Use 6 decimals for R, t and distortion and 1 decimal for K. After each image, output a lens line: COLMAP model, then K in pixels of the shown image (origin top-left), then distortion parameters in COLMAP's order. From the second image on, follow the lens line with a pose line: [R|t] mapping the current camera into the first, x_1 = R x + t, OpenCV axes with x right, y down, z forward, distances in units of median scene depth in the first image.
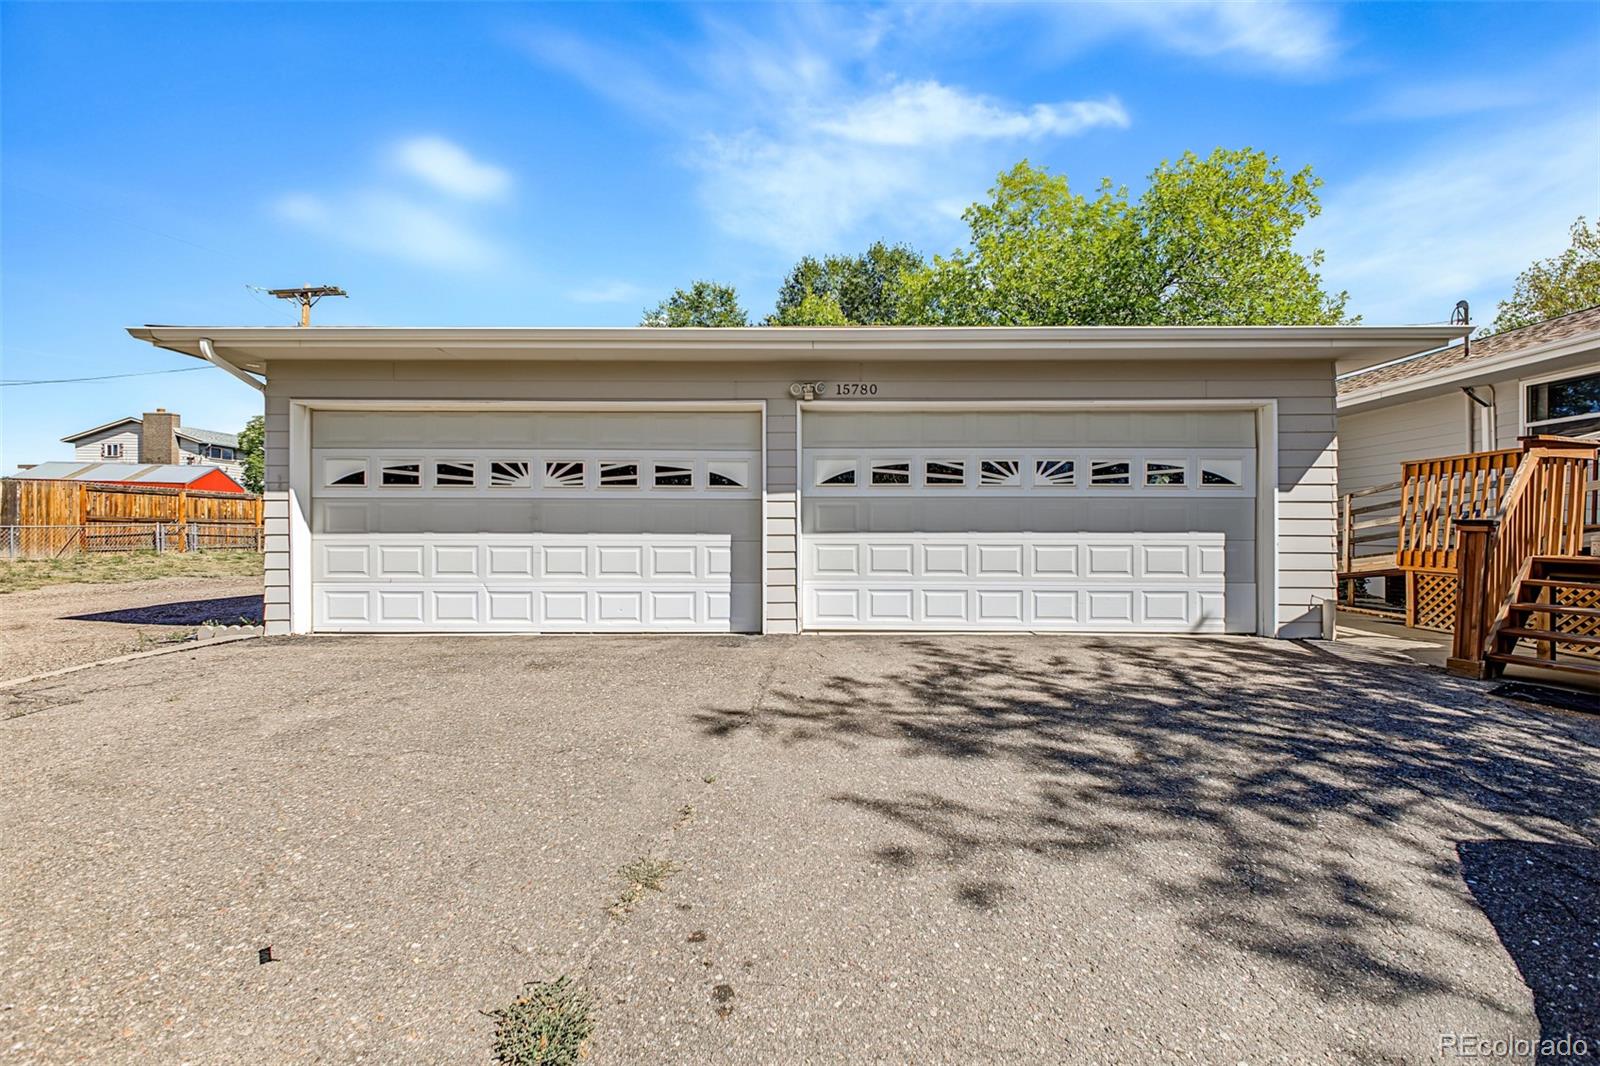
lens RADIAL K [[632.3, 0, 797.2], [0, 632.3, 527.5], [0, 0, 1]] dist [0.021220, -0.000154]
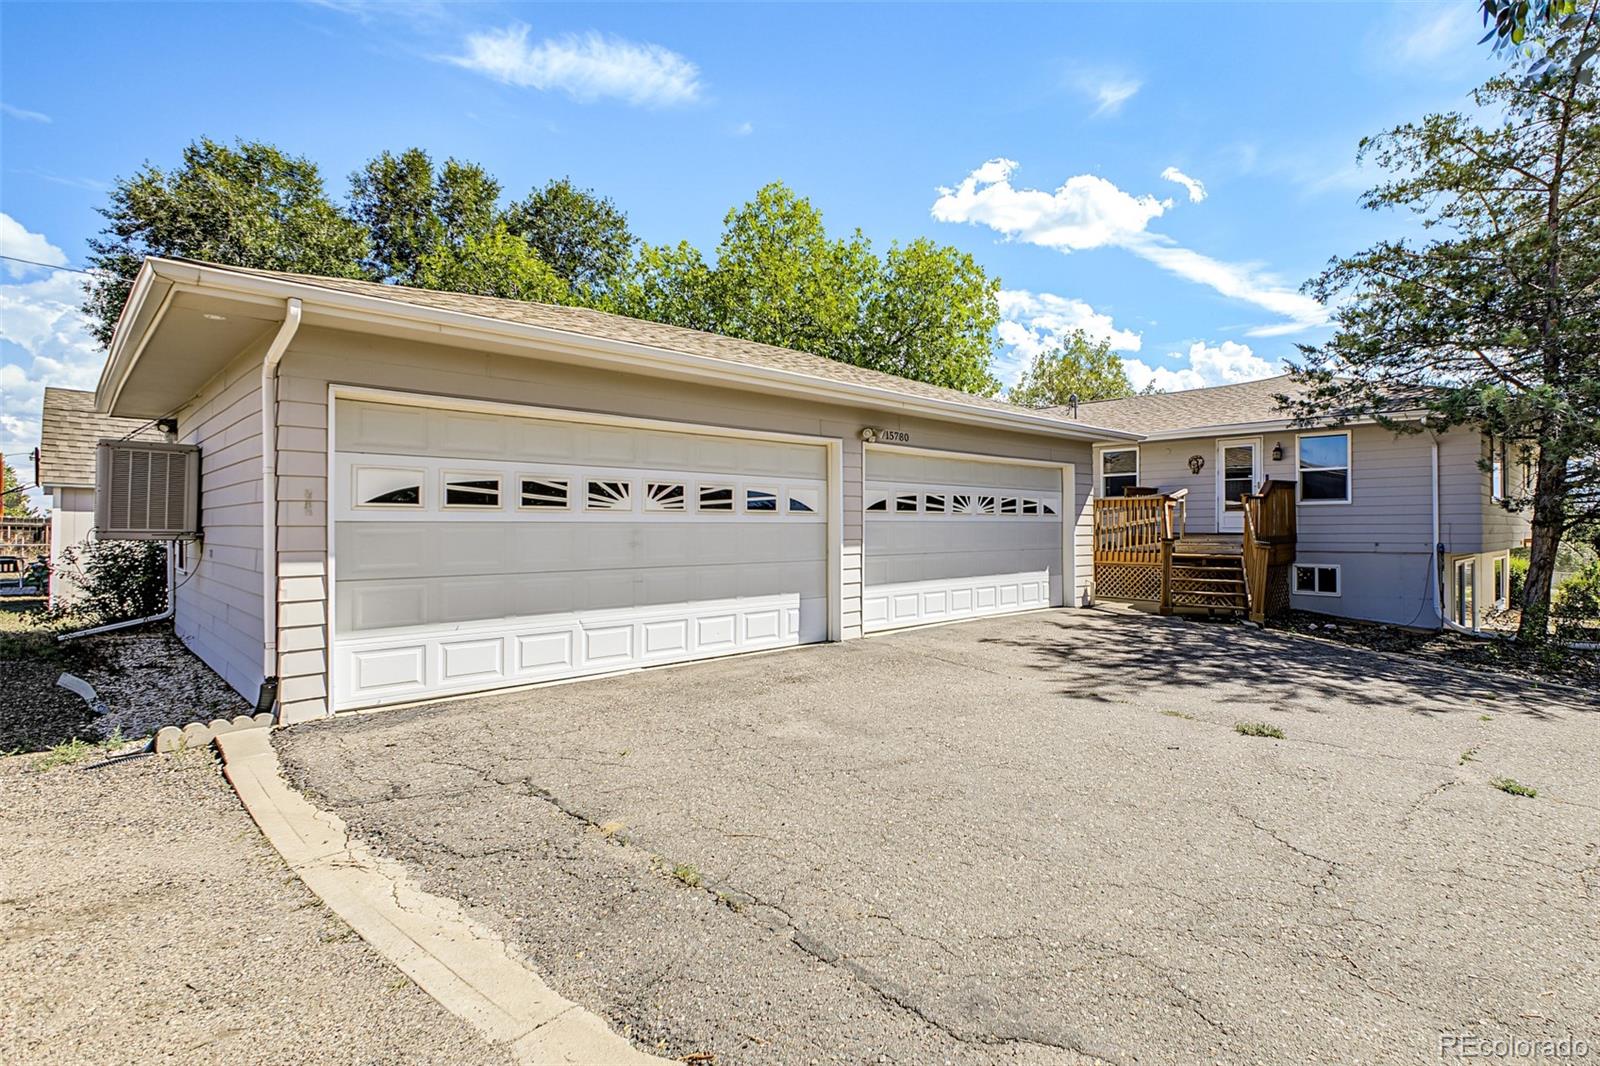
lens RADIAL K [[797.7, 0, 802.9], [0, 797.7, 530.0], [0, 0, 1]] dist [0.002000, 0.000050]
pose [[0.710741, -0.005462, 0.703433, -1.058919], [0.032644, 0.999149, -0.025226, 0.002384], [-0.702696, 0.040892, 0.710314, 0.007931]]
